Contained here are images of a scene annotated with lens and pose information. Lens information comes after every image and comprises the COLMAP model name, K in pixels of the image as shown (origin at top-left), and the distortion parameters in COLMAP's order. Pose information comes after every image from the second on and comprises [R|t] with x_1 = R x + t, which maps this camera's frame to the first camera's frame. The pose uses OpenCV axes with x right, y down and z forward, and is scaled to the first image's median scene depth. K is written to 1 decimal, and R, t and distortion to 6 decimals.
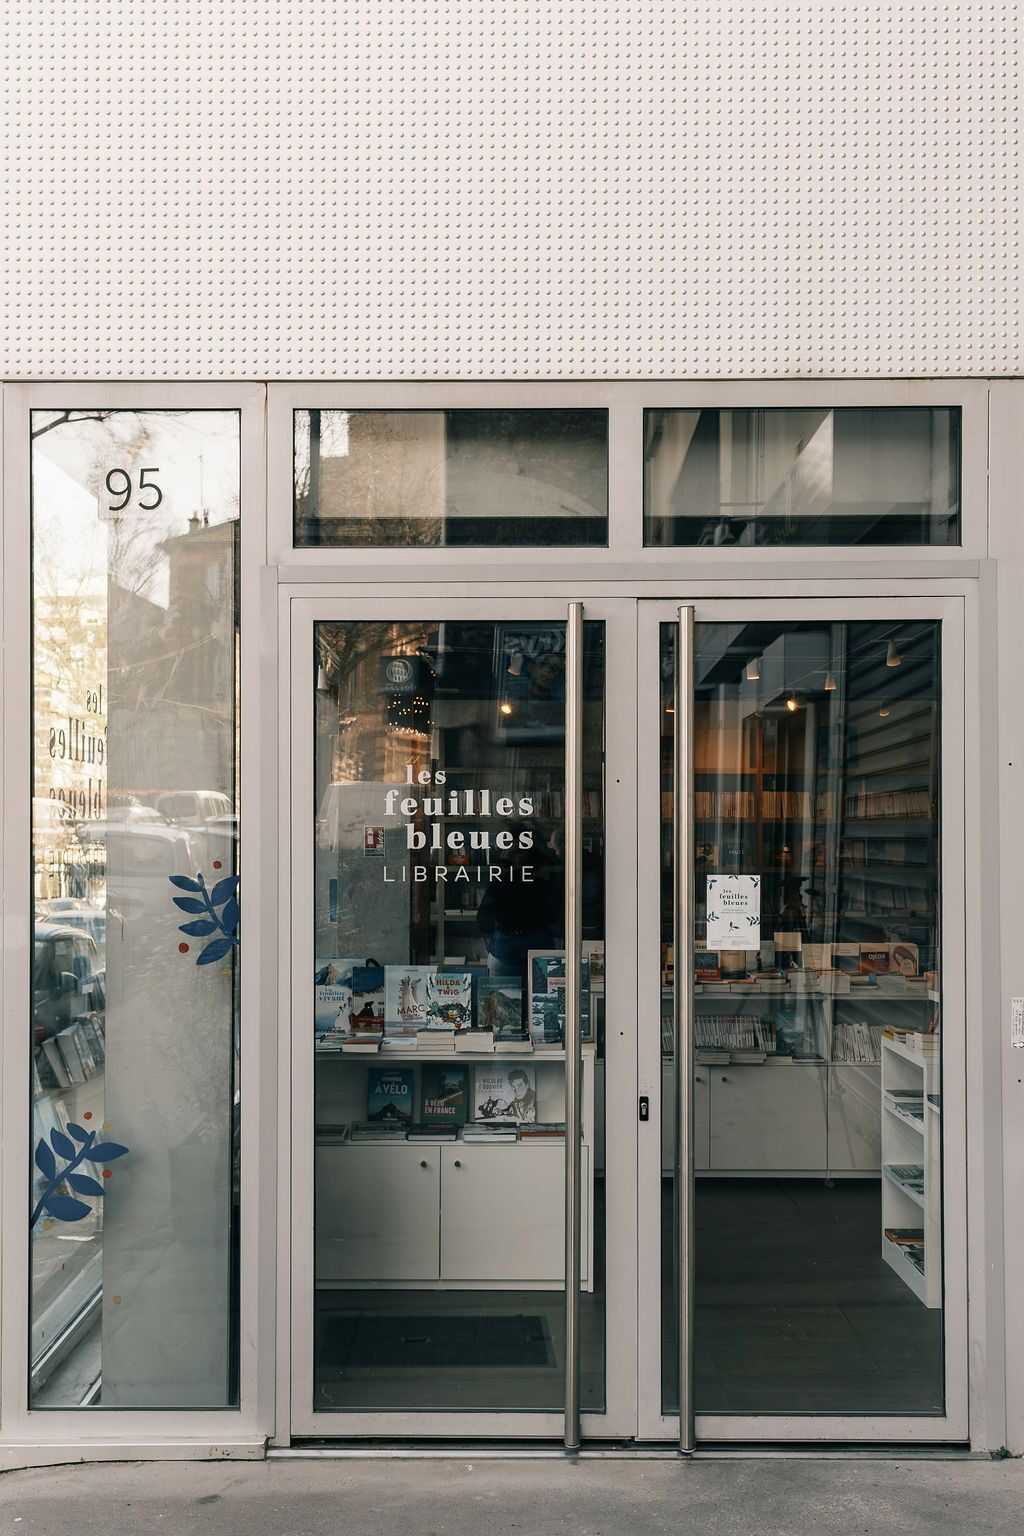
lens RADIAL K [[1799.0, 0, 512.0], [0, 1799.0, 768.0], [0, 0, 1]] dist [-0.002048, 0.006425]
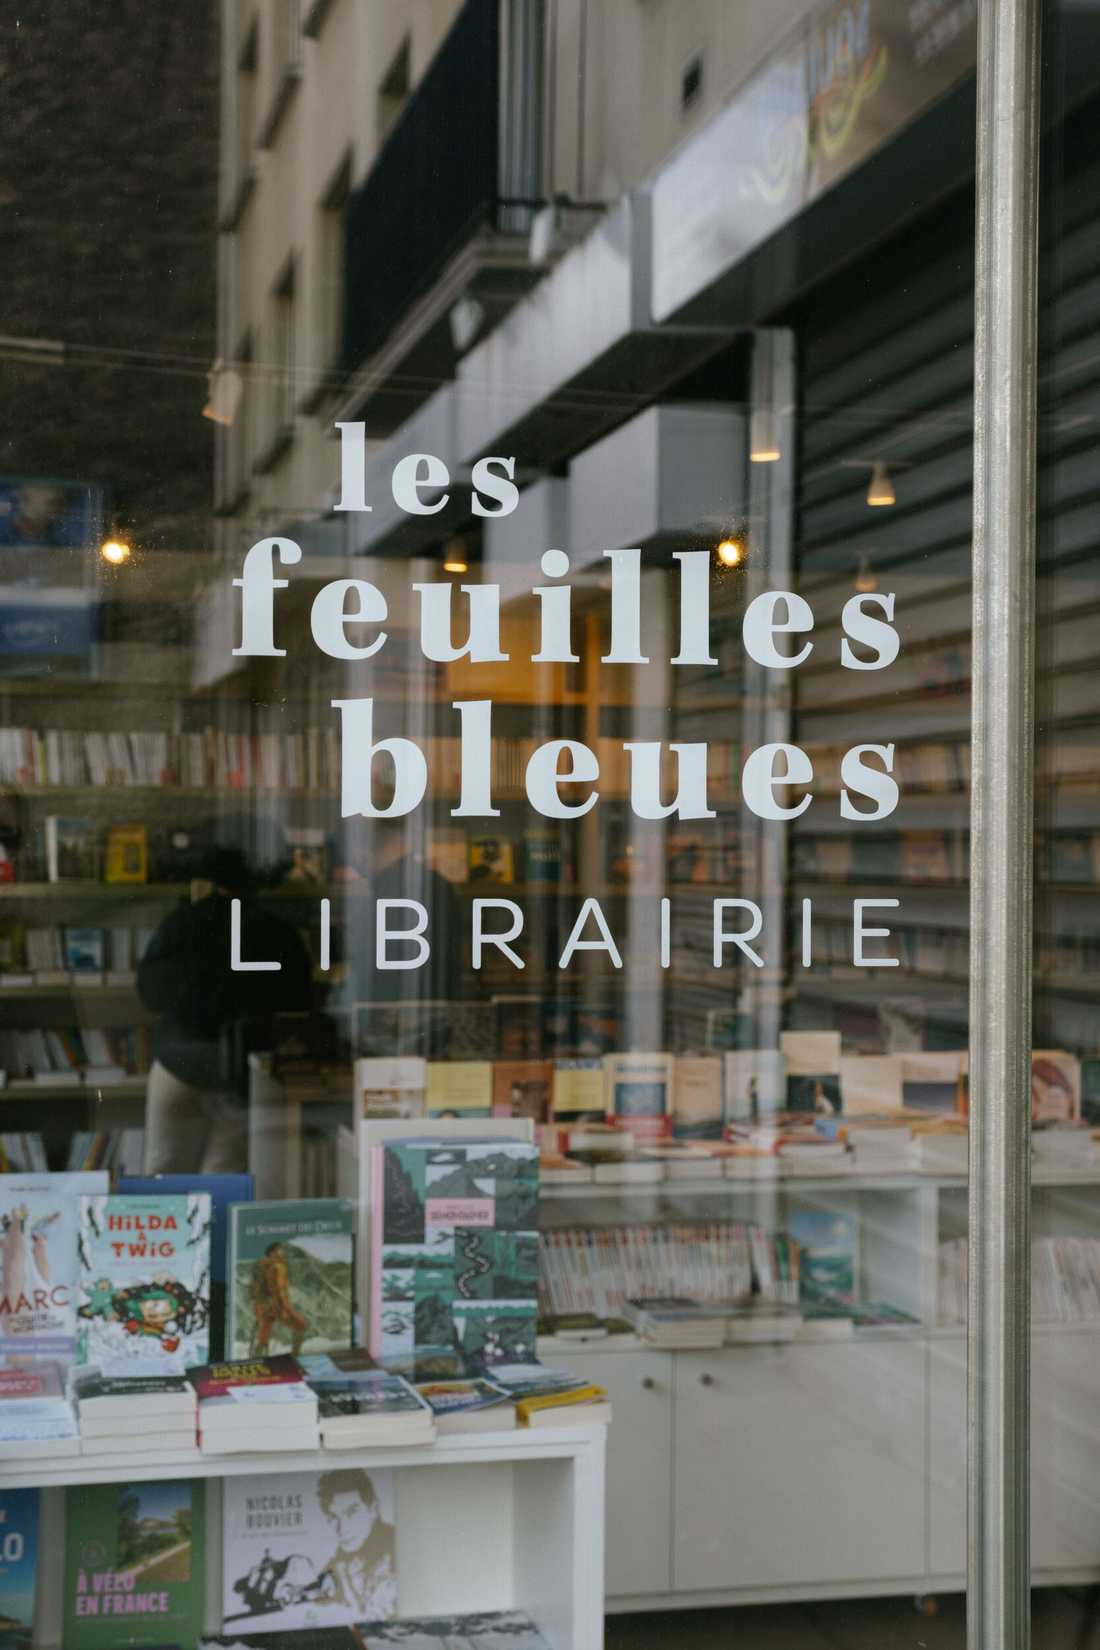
lens RADIAL K [[2503.0, 0, 550.0], [0, 2503.0, 825.0], [0, 0, 1]] dist [0.058581, 0.123637]
pose [[0.970889, 0.007077, 0.239424, -0.076055], [-0.014868, 0.999417, 0.030747, 0.026485], [-0.239067, -0.033412, 0.970428, 0.513998]]
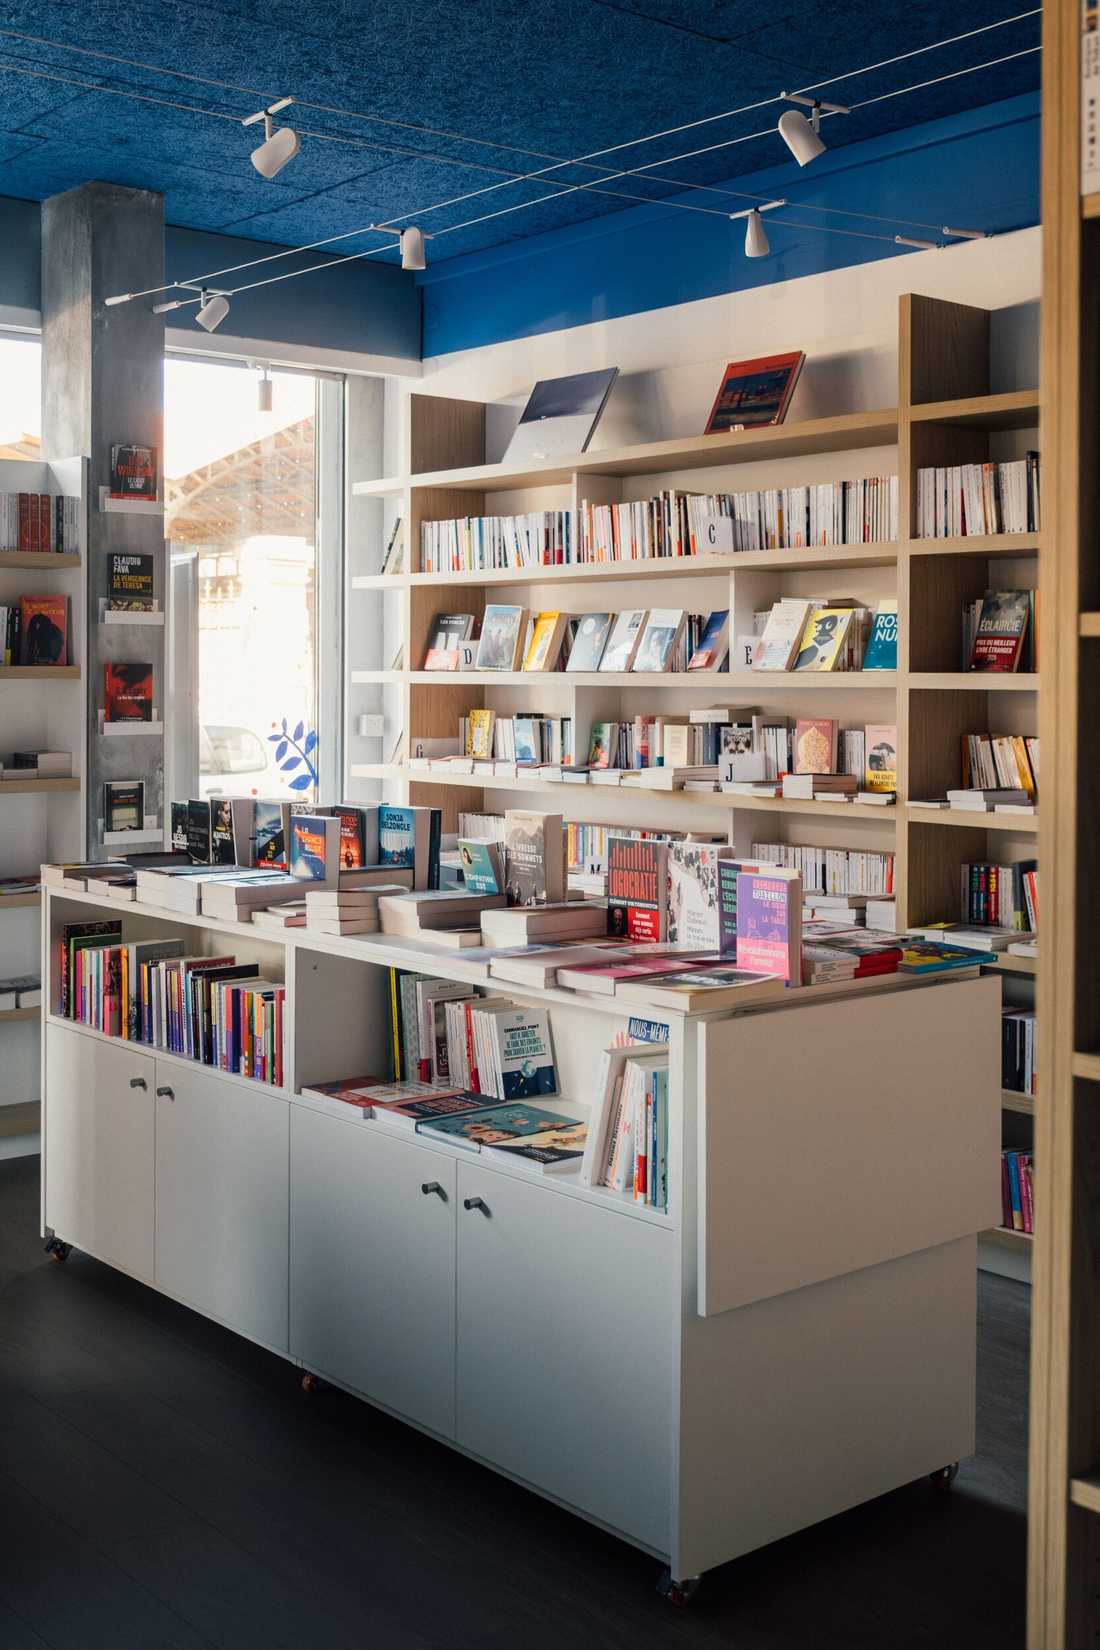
lens RADIAL K [[1868.4, 0, 552.7], [0, 1868.4, 700.9], [0, 0, 1]] dist [0.002493, -0.004558]
pose [[0.654984, 0.016688, -0.755459, 0.661219], [0.018753, 0.999089, 0.038329, 0.075554], [0.755410, -0.039272, 0.654074, 1.179980]]
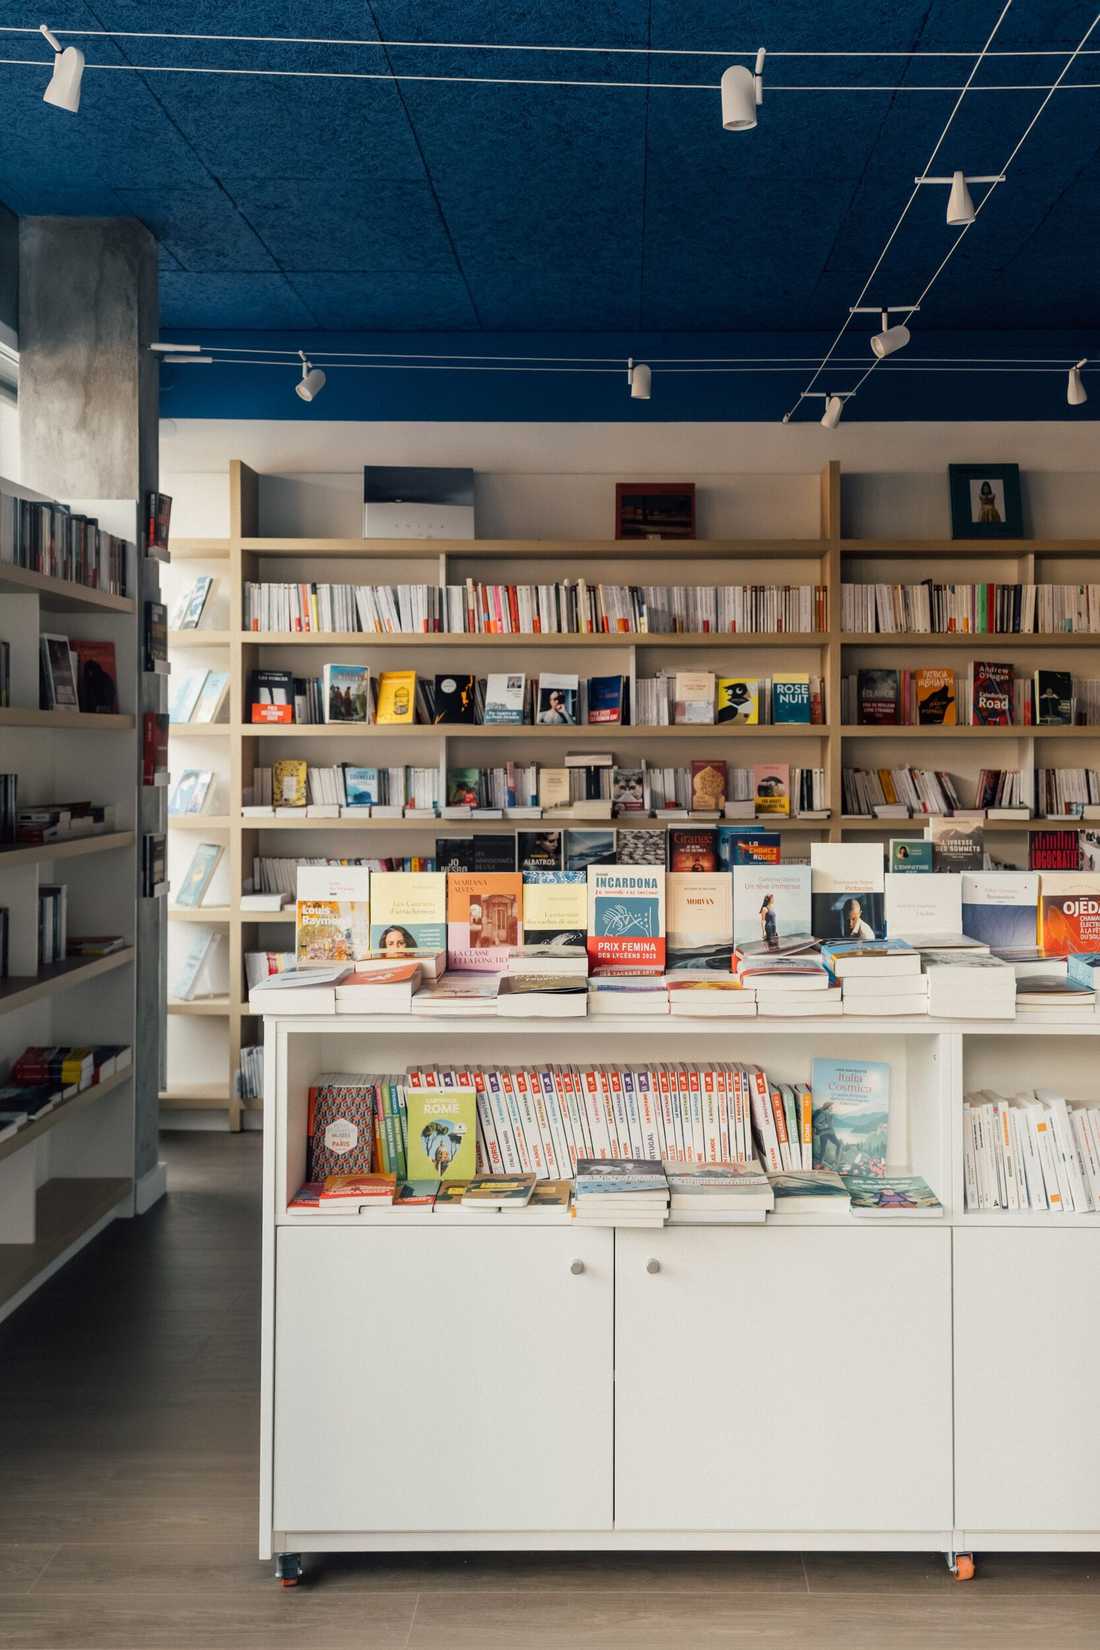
lens RADIAL K [[1842.0, 0, 668.9], [0, 1842.0, 748.9], [0, 0, 1]] dist [0.092698, 0.002068]
pose [[0.999729, 0.004012, 0.022949, 0.134469], [-0.004801, 0.999394, 0.034467, 0.073425], [-0.022796, -0.034568, 0.999142, 0.775361]]
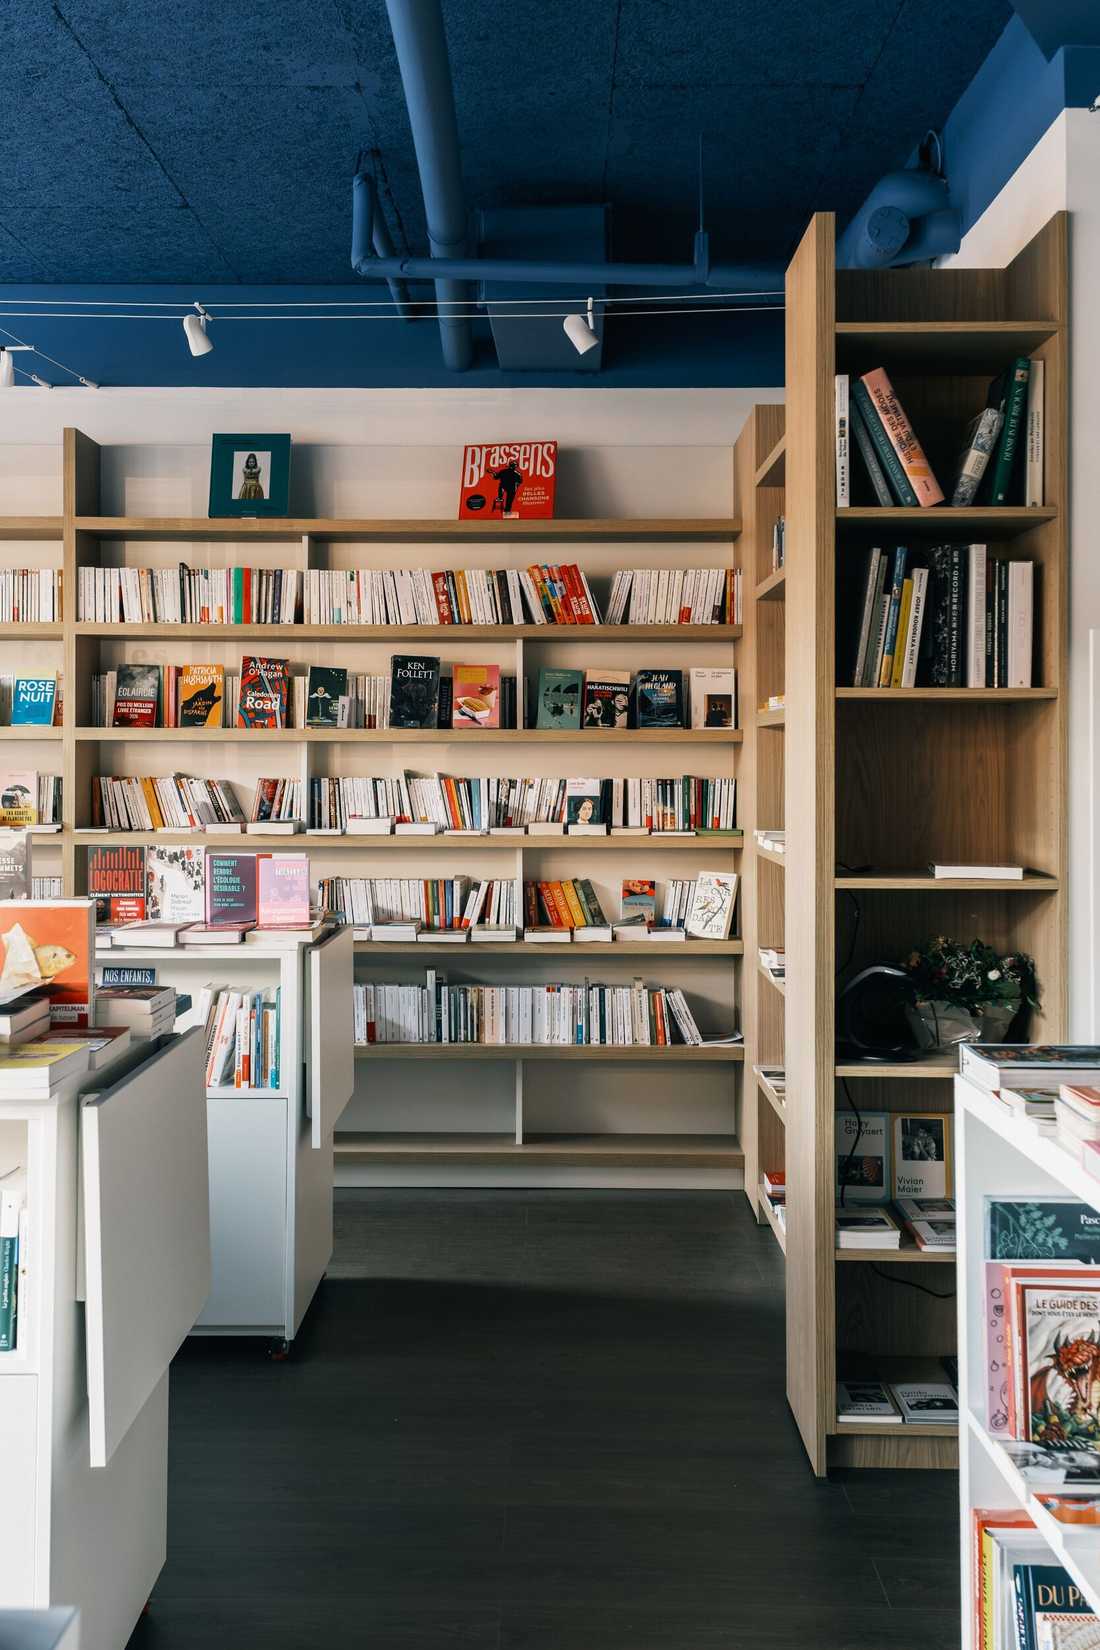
lens RADIAL K [[1884.1, 0, 543.7], [0, 1884.1, 735.1], [0, 0, 1]] dist [0.058862, 0.009733]
pose [[0.999983, 0.005286, -0.002654, 0.455677], [-0.005231, 0.999780, 0.020290, 0.078439], [0.002761, -0.020276, 0.999791, 0.861457]]
